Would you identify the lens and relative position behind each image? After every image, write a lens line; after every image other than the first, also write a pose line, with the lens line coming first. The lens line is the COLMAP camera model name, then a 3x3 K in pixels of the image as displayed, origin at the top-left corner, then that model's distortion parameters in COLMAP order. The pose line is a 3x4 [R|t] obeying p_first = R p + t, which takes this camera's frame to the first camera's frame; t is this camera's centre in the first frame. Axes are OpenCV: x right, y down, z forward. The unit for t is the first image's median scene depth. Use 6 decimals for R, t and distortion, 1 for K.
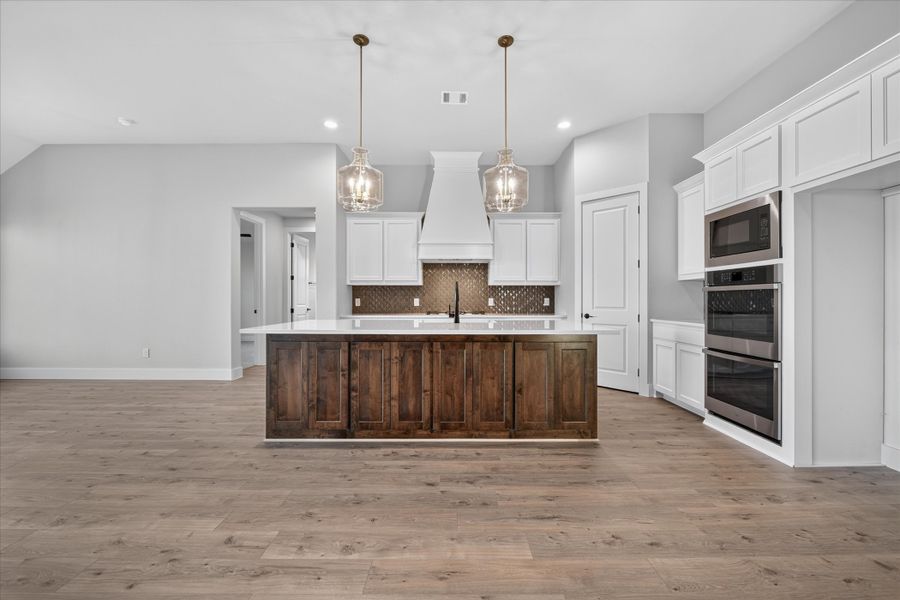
lens RADIAL K [[360.5, 0, 456.9], [0, 360.5, 302.1], [0, 0, 1]] dist [-0.008628, 0.000309]
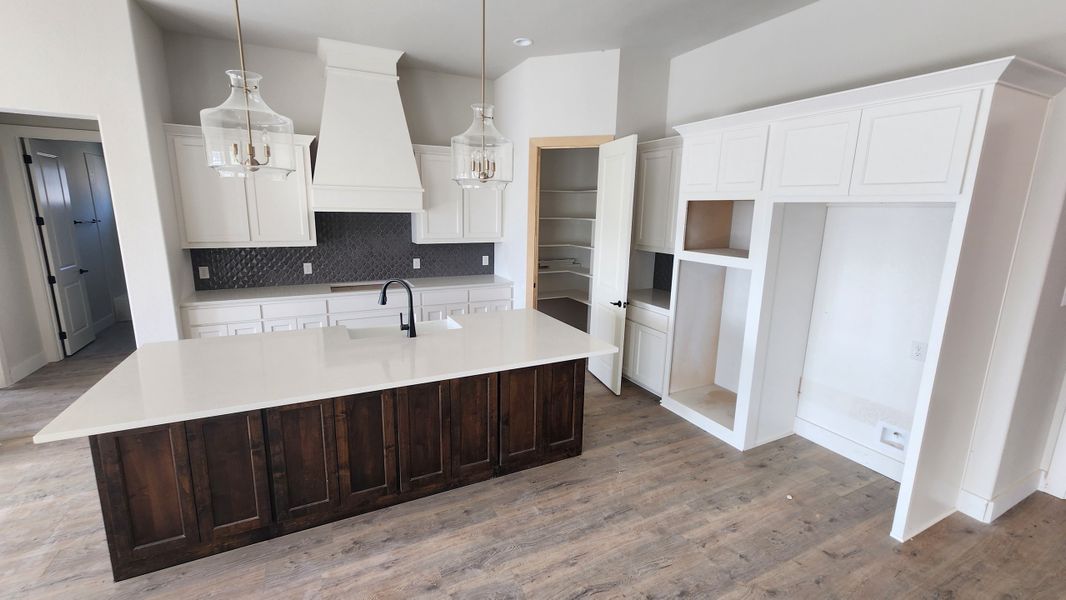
lens RADIAL K [[438.3, 0, 528.8], [0, 438.3, 292.8], [0, 0, 1]] dist [-0.000506, 0.000256]
pose [[0.899218, -0.069609, 0.431928, -0.194420], [-0.014519, 0.981970, 0.188479, -0.237210], [-0.437260, -0.175754, 0.881994, 0.137162]]
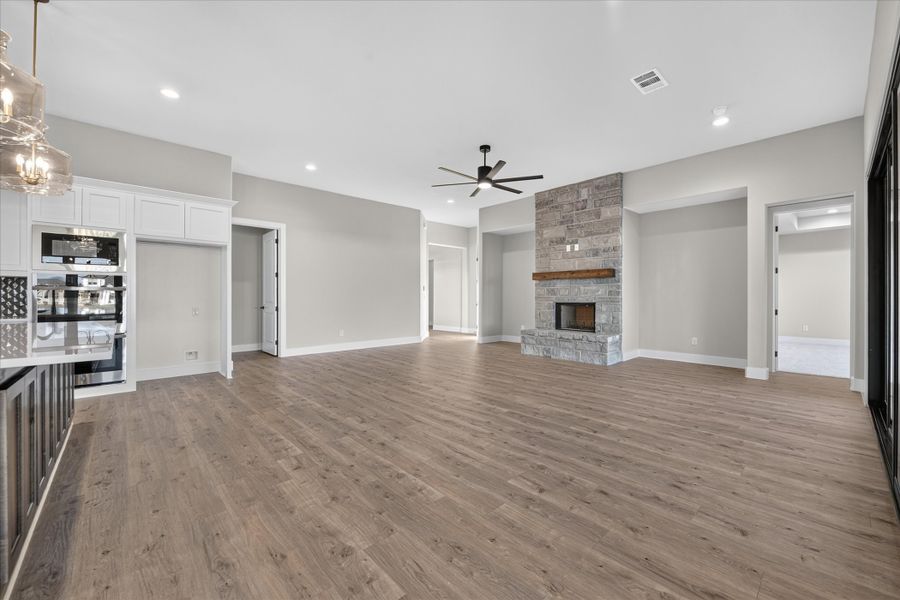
lens RADIAL K [[360.5, 0, 453.7], [0, 360.5, 289.0], [0, 0, 1]] dist [-0.008628, 0.000309]
pose [[-0.680323, 0.013887, 0.732781, -1.229214], [0.006624, 0.999896, -0.012800, -0.008843], [-0.732882, -0.003854, -0.680345, 0.886753]]
